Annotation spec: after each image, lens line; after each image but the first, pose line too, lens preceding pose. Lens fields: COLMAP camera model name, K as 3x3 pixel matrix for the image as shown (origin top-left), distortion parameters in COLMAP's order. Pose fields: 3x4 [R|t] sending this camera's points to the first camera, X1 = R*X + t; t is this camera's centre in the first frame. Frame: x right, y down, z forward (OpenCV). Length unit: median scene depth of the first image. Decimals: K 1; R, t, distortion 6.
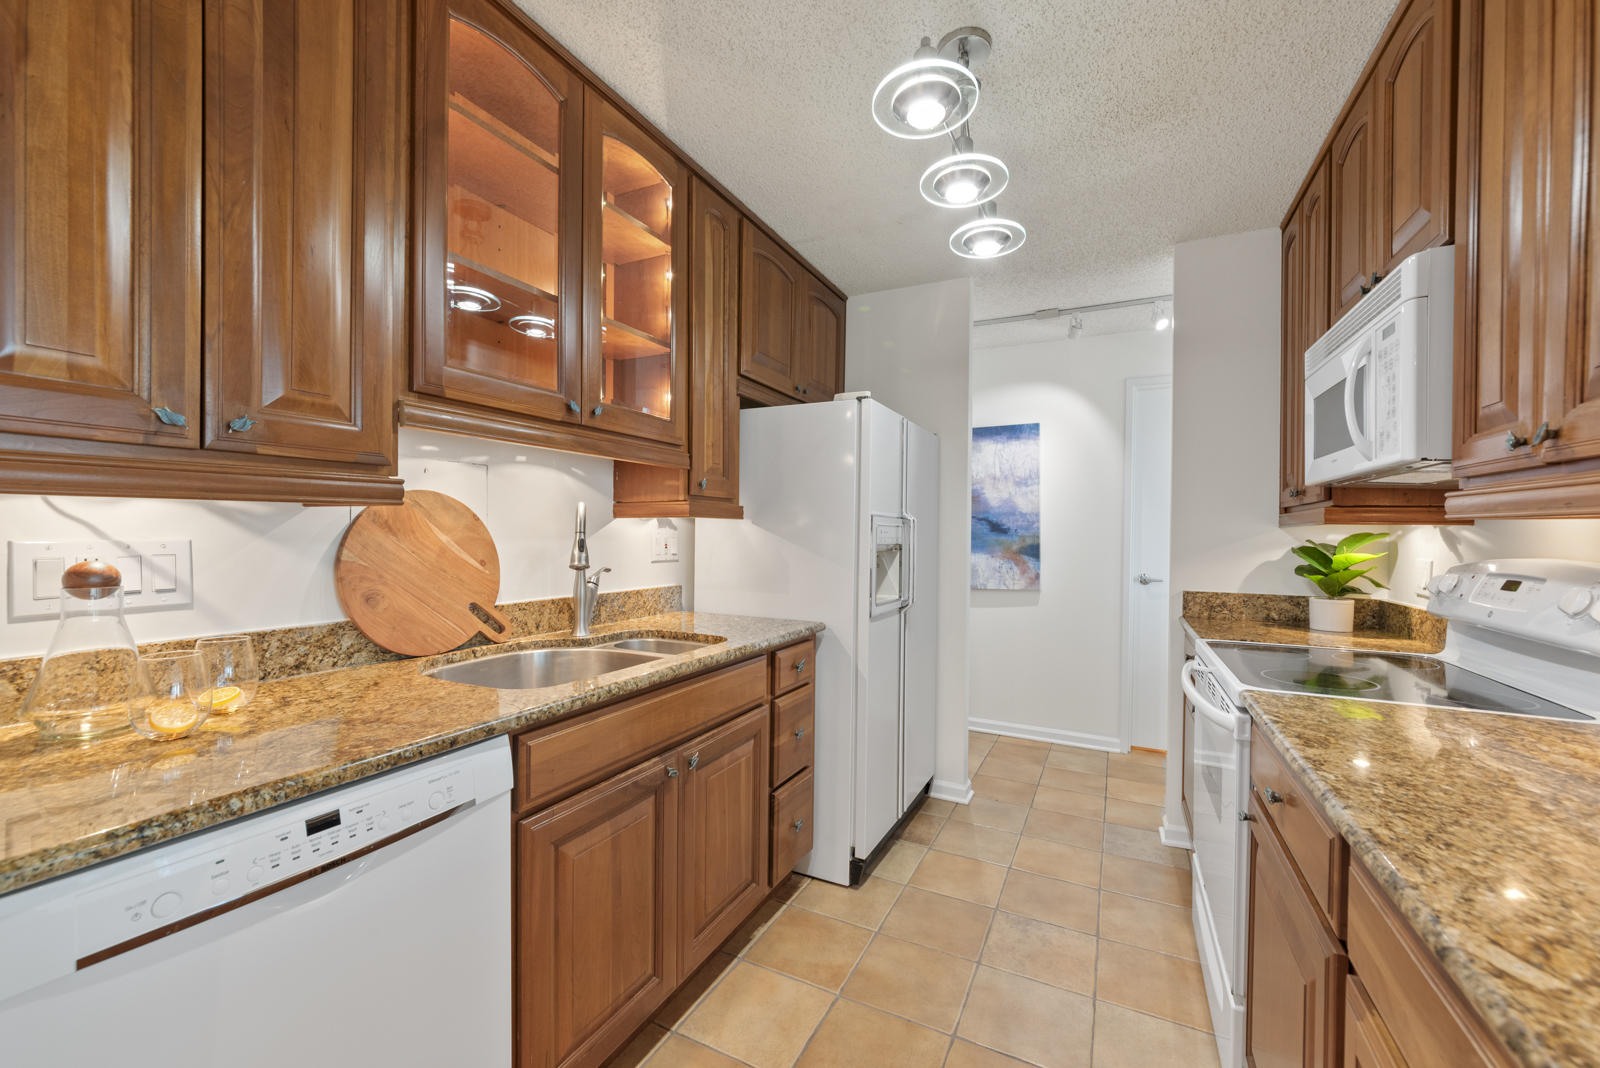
lens RADIAL K [[644.2, 0, 800.0], [0, 644.2, 534.0], [0, 0, 1]] dist [0.005620, 0.000314]
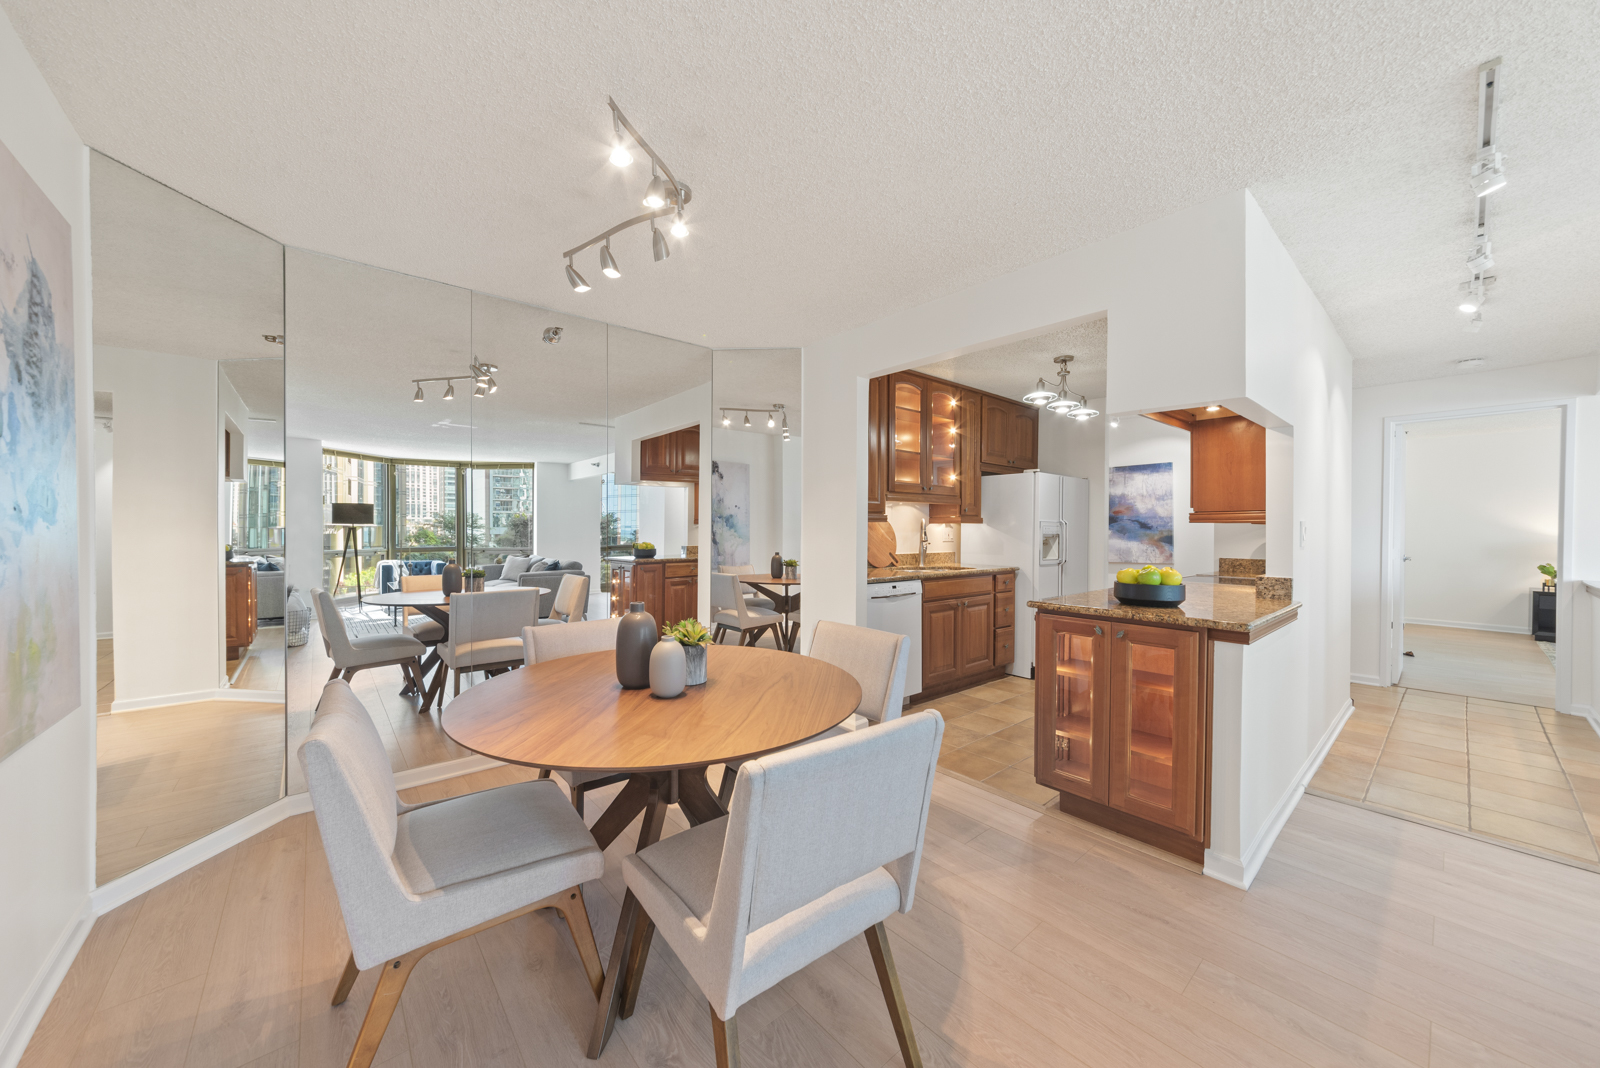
lens RADIAL K [[569.3, 0, 799.8], [0, 569.3, 536.7], [0, 0, 1]] dist [-0.000071, -0.000020]
pose [[0.920300, -0.000297, -0.391214, 0.132959], [0.003355, 0.999969, 0.007134, 0.009691], [0.391199, -0.007877, 0.920272, -1.427620]]
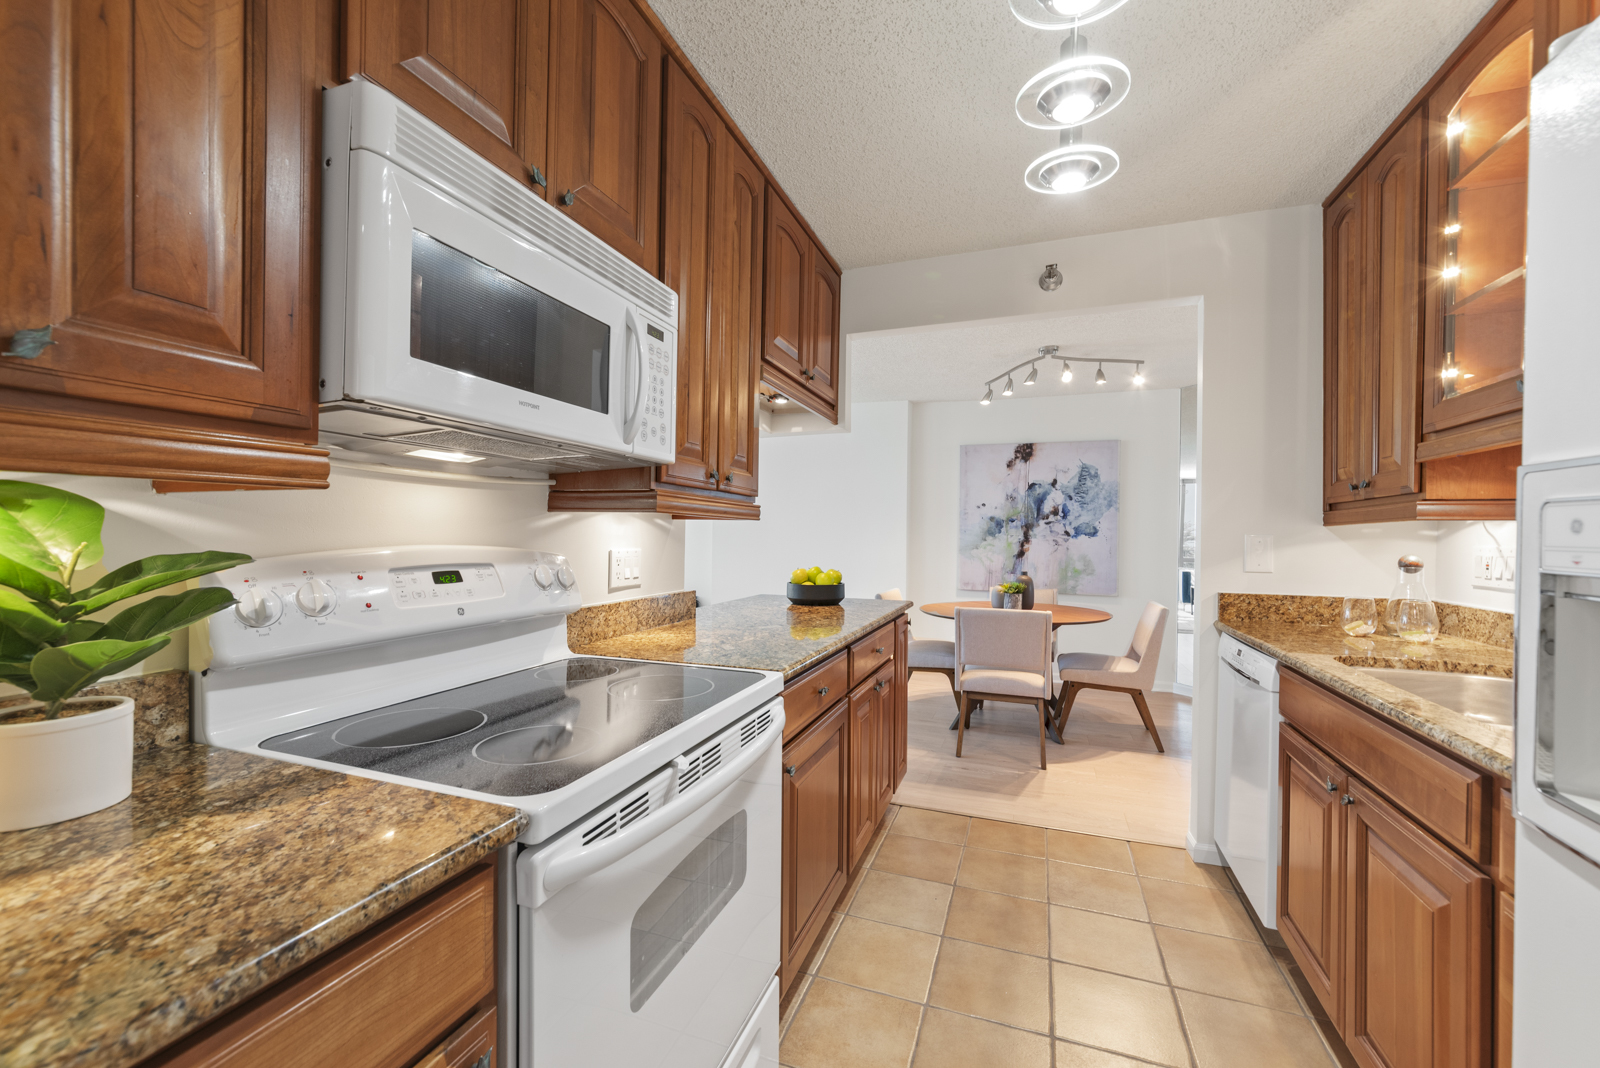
lens RADIAL K [[644.2, 0, 800.0], [0, 644.2, 534.0], [0, 0, 1]] dist [0.005620, 0.000314]
pose [[-0.993290, -0.016394, -0.114482, 0.549707], [-0.016829, 0.999854, 0.002834, -0.002946], [0.114419, 0.004741, -0.993421, 1.425212]]
